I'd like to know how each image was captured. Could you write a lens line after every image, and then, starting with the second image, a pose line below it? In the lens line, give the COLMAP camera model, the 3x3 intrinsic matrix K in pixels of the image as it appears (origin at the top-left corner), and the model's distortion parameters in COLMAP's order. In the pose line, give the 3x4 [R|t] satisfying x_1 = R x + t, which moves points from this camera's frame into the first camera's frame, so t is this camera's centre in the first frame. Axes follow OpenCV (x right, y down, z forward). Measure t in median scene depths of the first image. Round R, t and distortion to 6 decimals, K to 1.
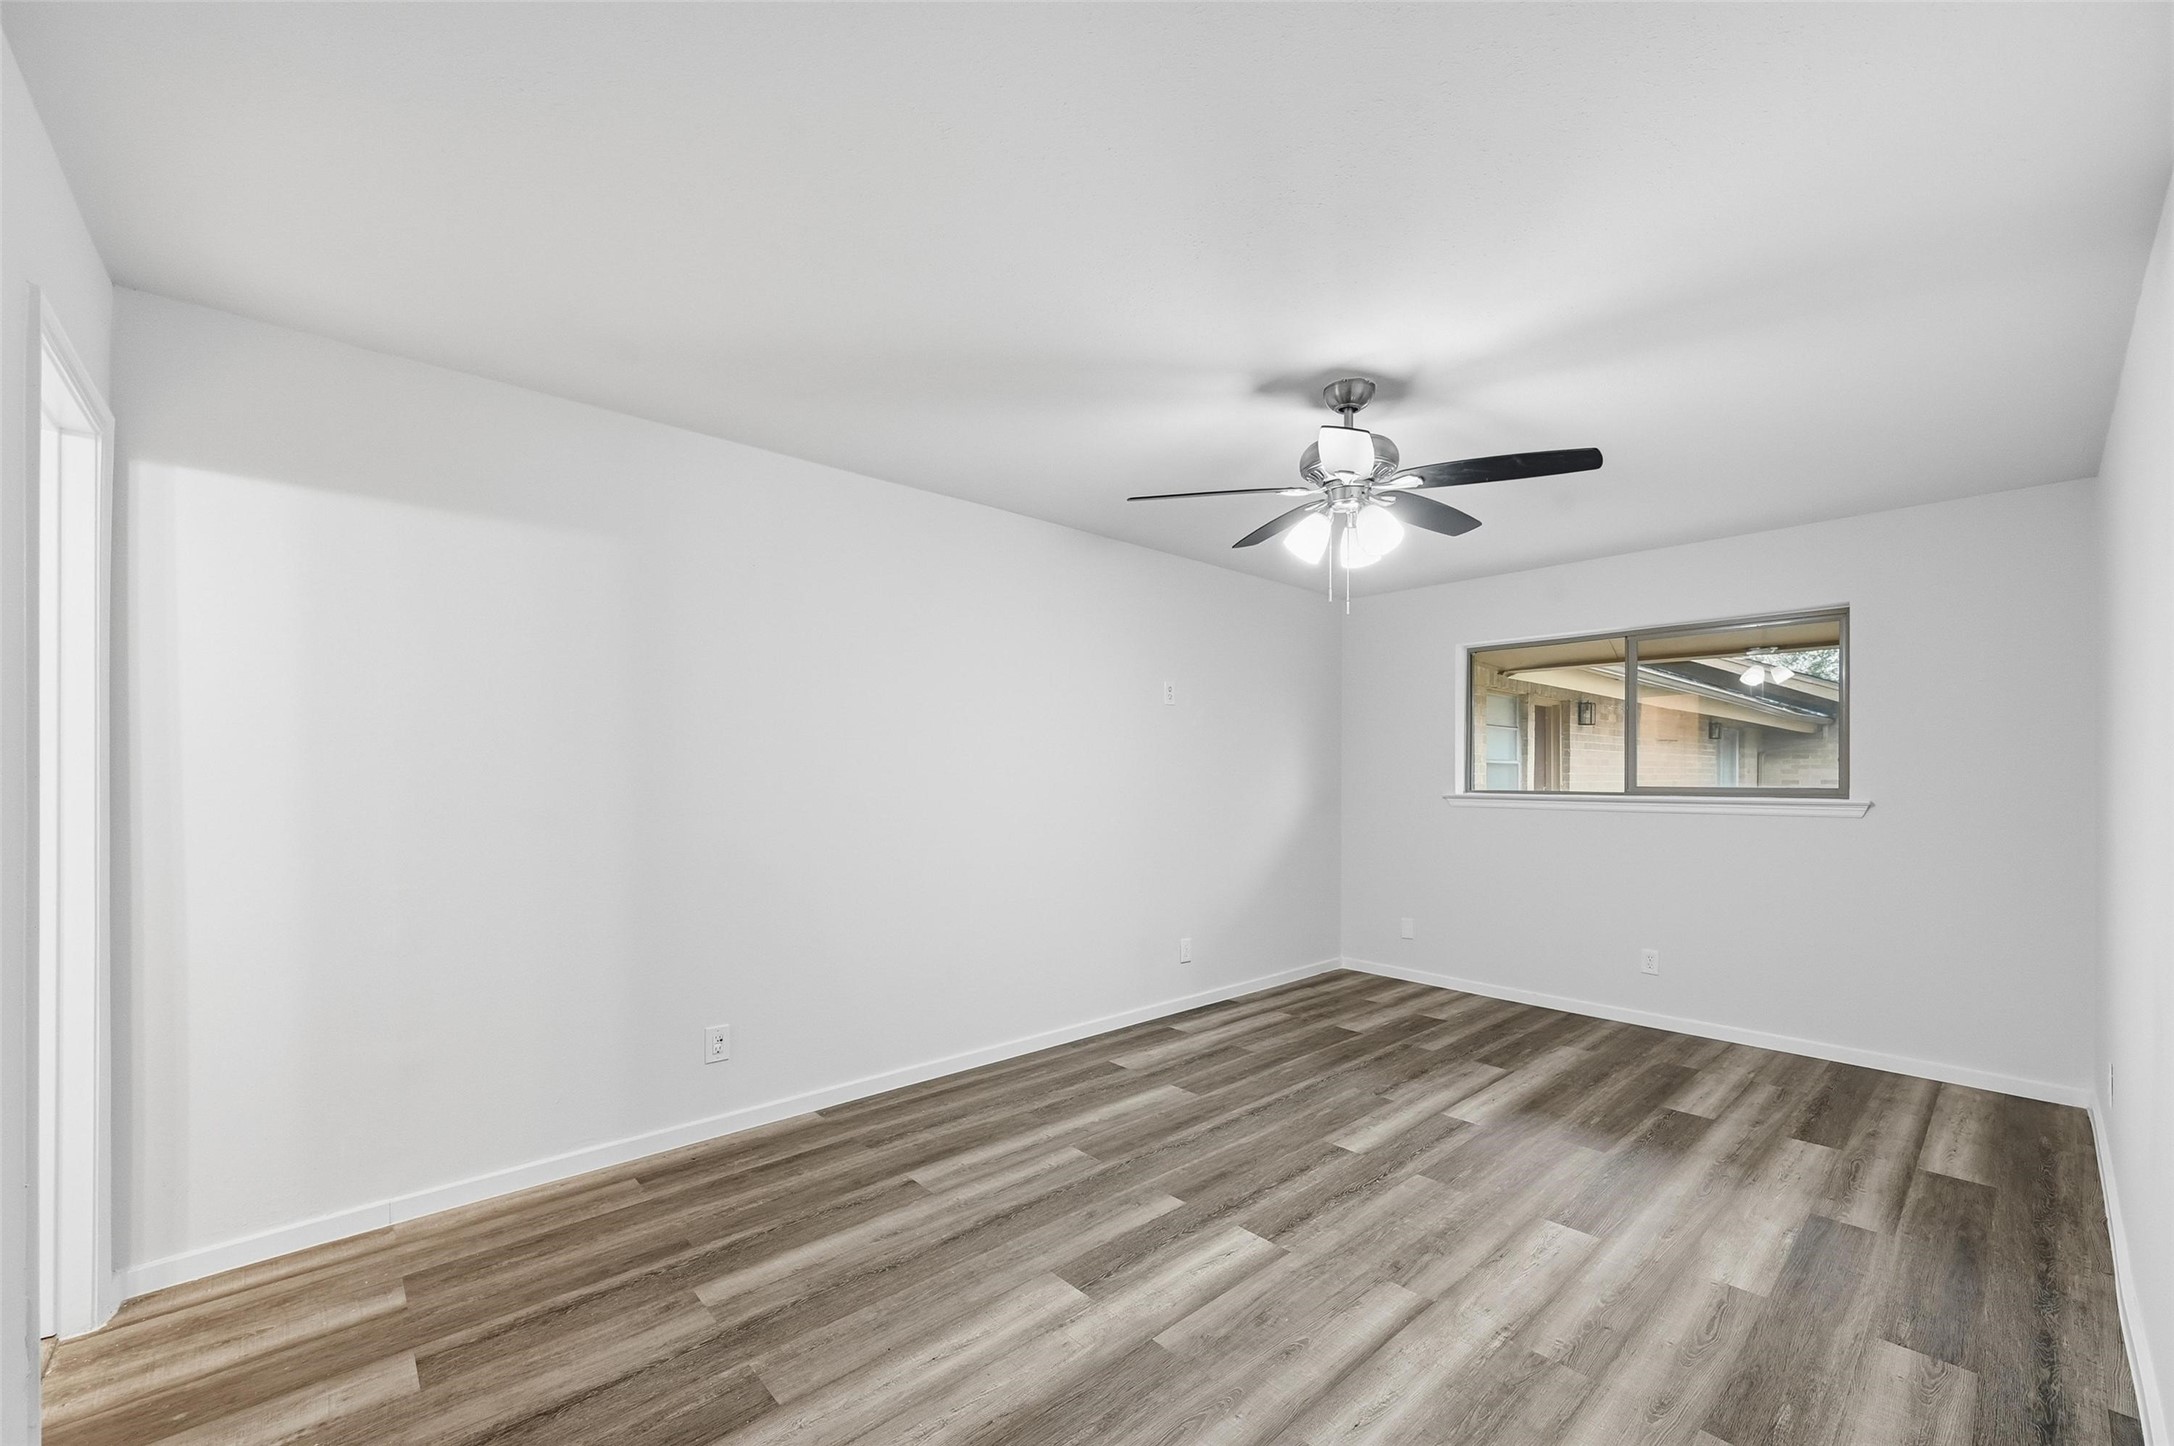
lens RADIAL K [[863.1, 0, 1102.1], [0, 863.1, 781.3], [0, 0, 1]] dist [0.000809, 0.000251]
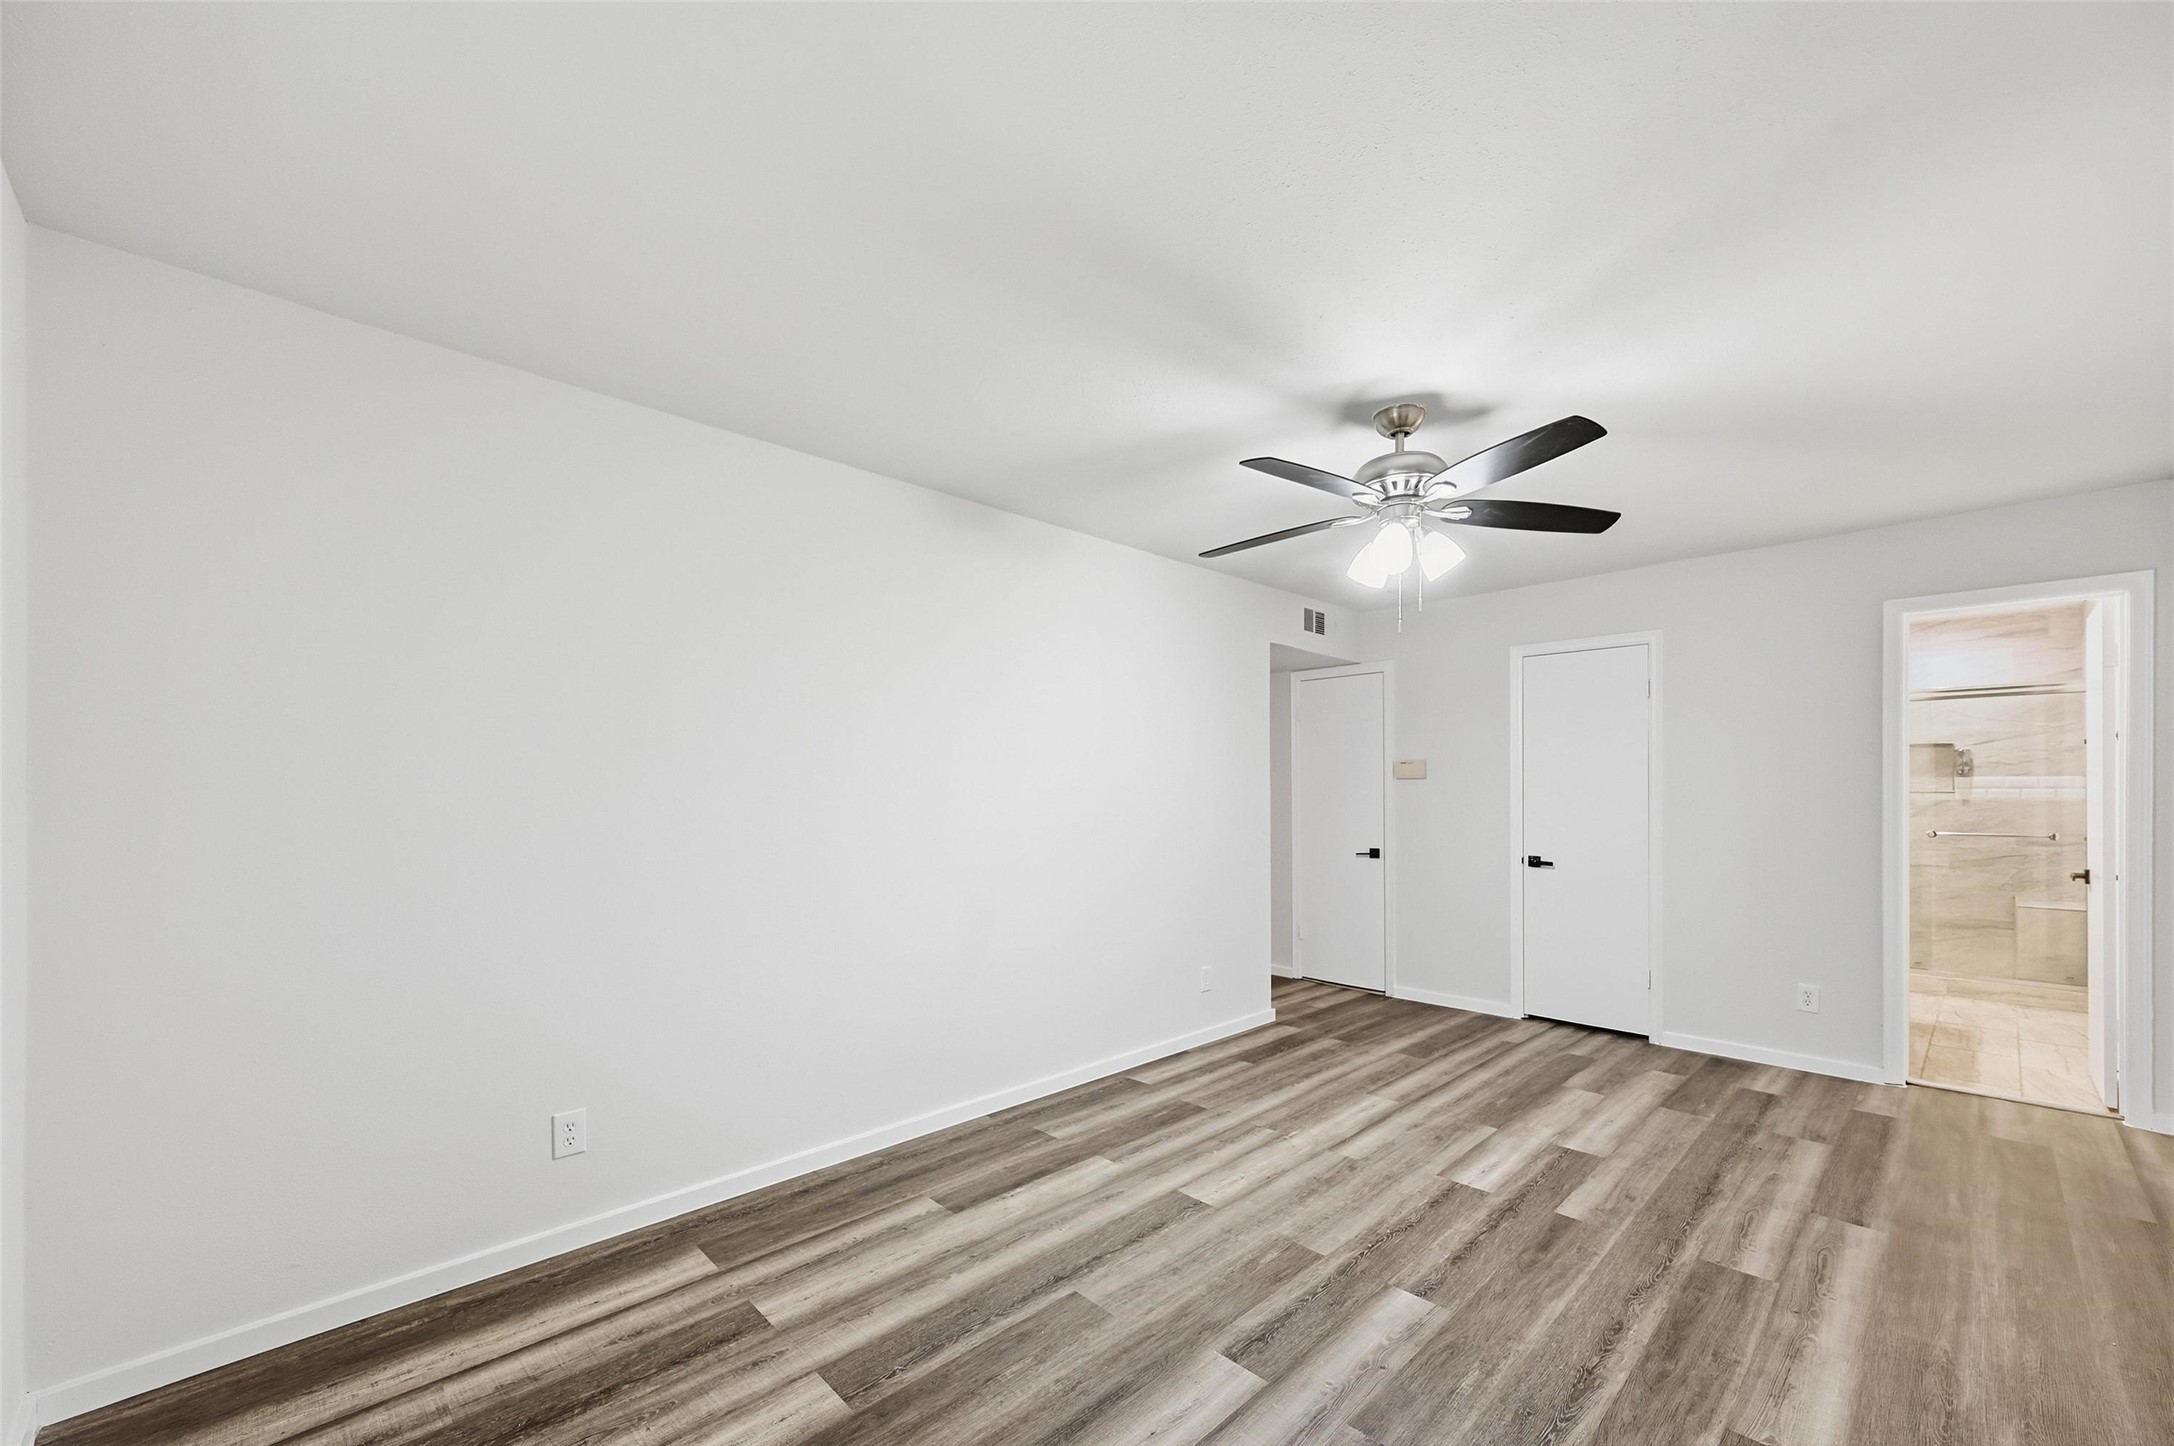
lens RADIAL K [[863.1, 0, 1102.1], [0, 863.1, 781.3], [0, 0, 1]] dist [0.000809, 0.000251]
pose [[-0.999501, -0.002237, -0.031520, 0.676495], [-0.002188, 0.999996, -0.001596, -0.017775], [0.031524, -0.001527, -0.999502, 2.038080]]
